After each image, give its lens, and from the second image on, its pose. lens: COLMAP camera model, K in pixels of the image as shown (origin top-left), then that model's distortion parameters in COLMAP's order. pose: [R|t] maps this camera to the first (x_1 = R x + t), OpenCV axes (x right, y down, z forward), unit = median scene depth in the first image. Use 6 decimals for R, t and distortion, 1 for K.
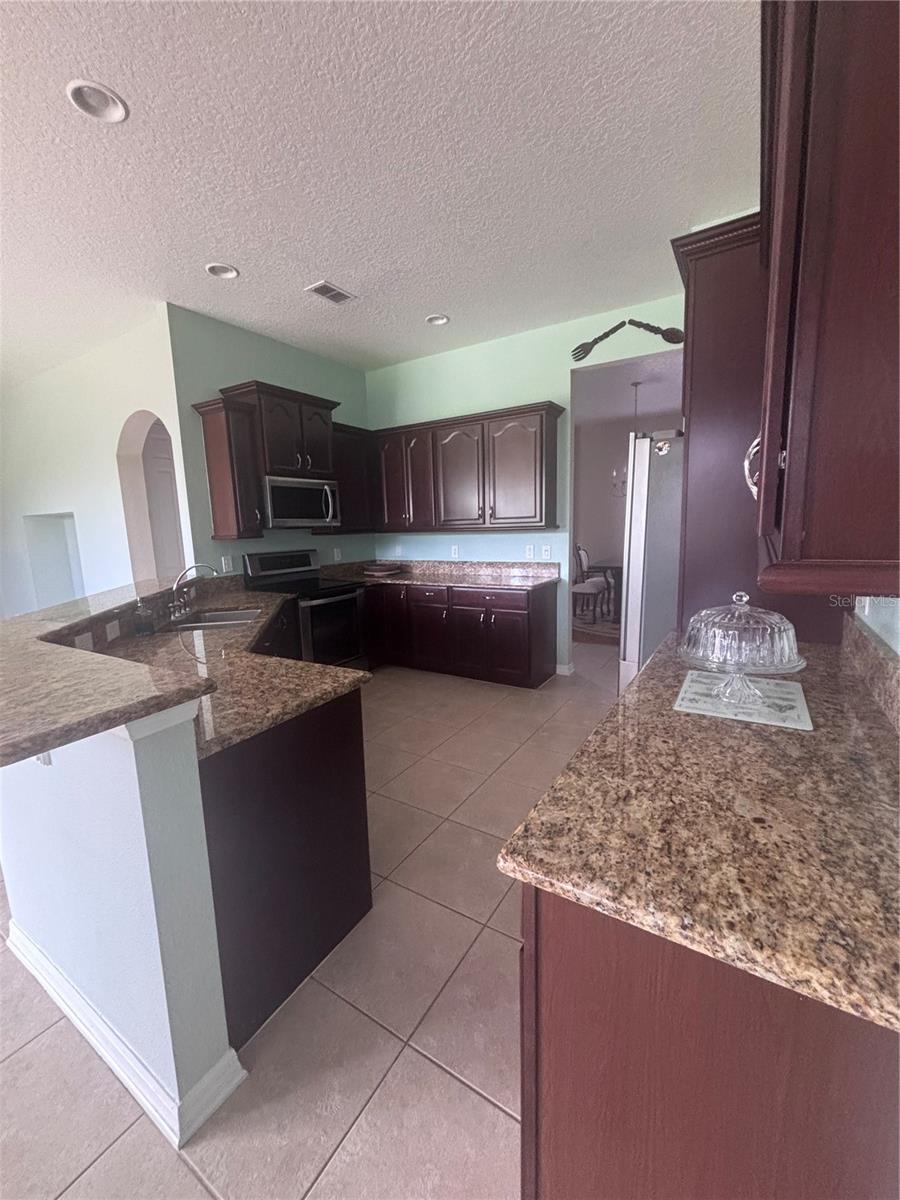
lens RADIAL K [[484.0, 0, 451.4], [0, 484.0, 599.0], [0, 0, 1]] dist [0.002413, -0.001341]
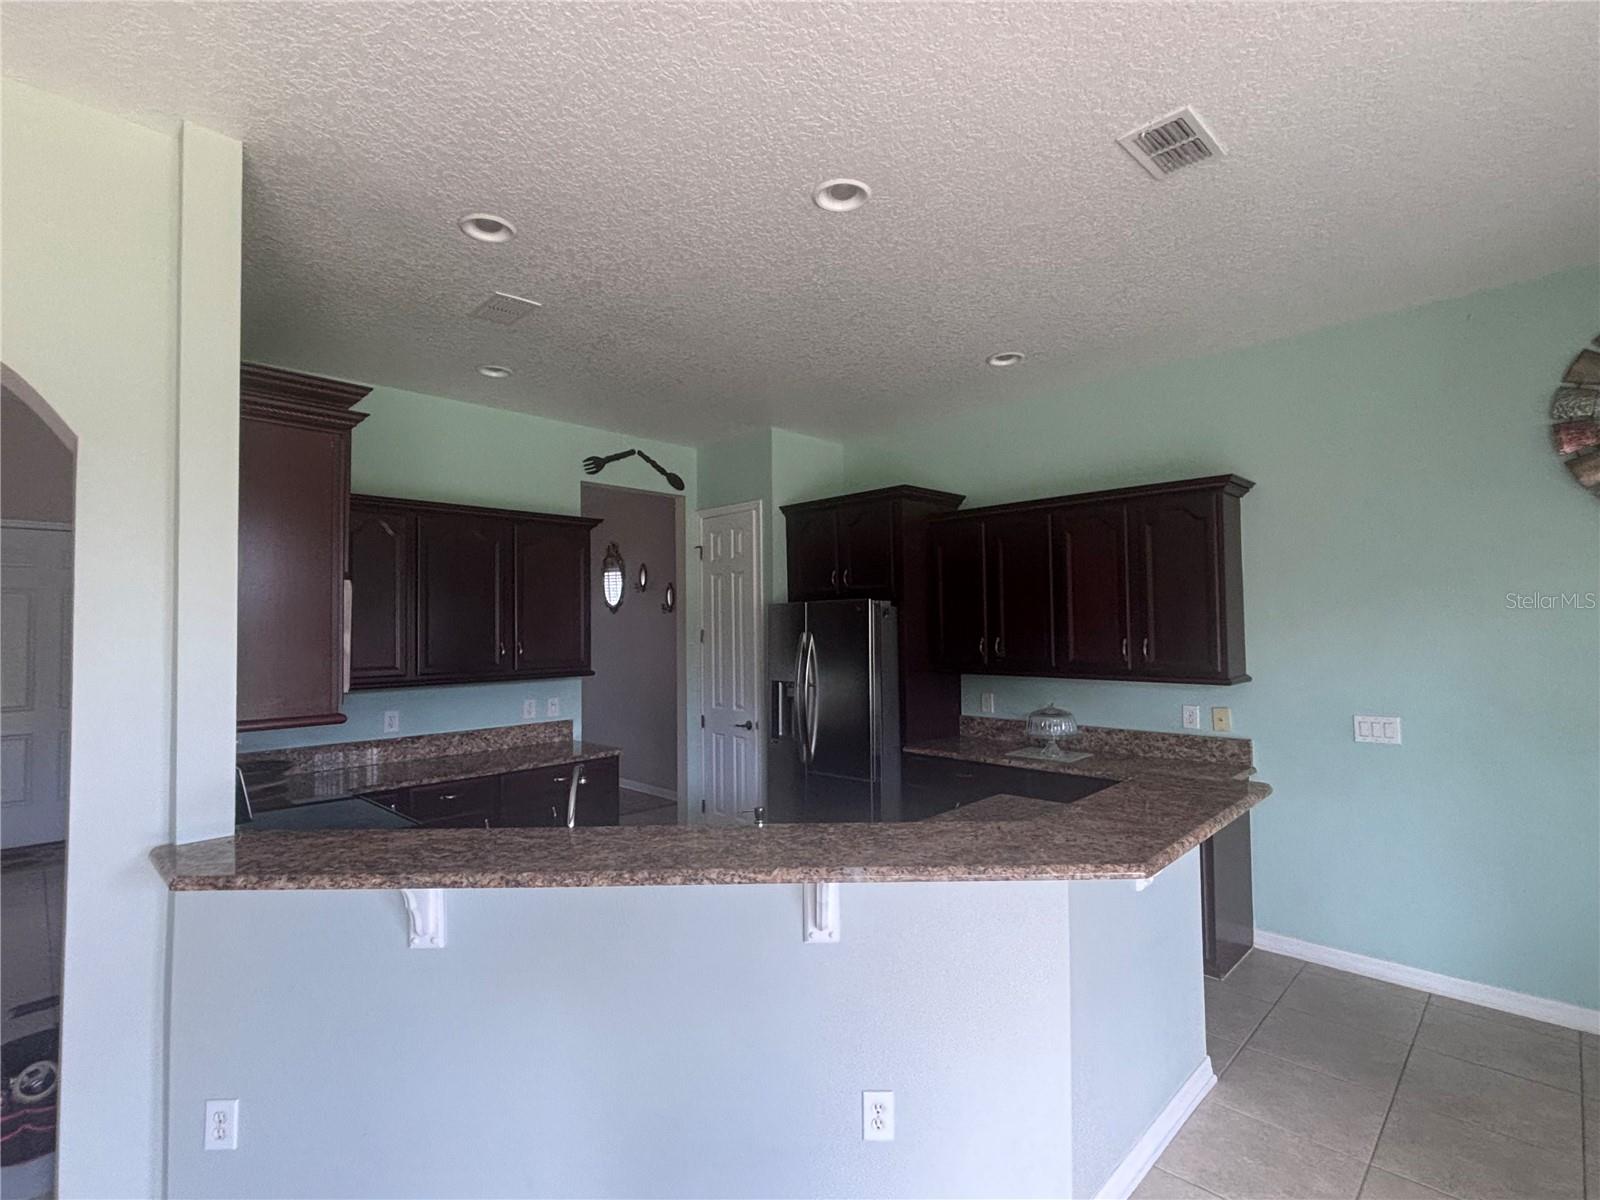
lens RADIAL K [[757.4, 0, 804.8], [0, 757.4, 594.5], [0, 0, 1]] dist [0.003229, 0.000025]
pose [[0.212400, 0.071076, 0.974595, -0.965484], [0.155749, 0.982139, -0.105569, -0.097287], [-0.964691, 0.174215, 0.197536, 0.445725]]
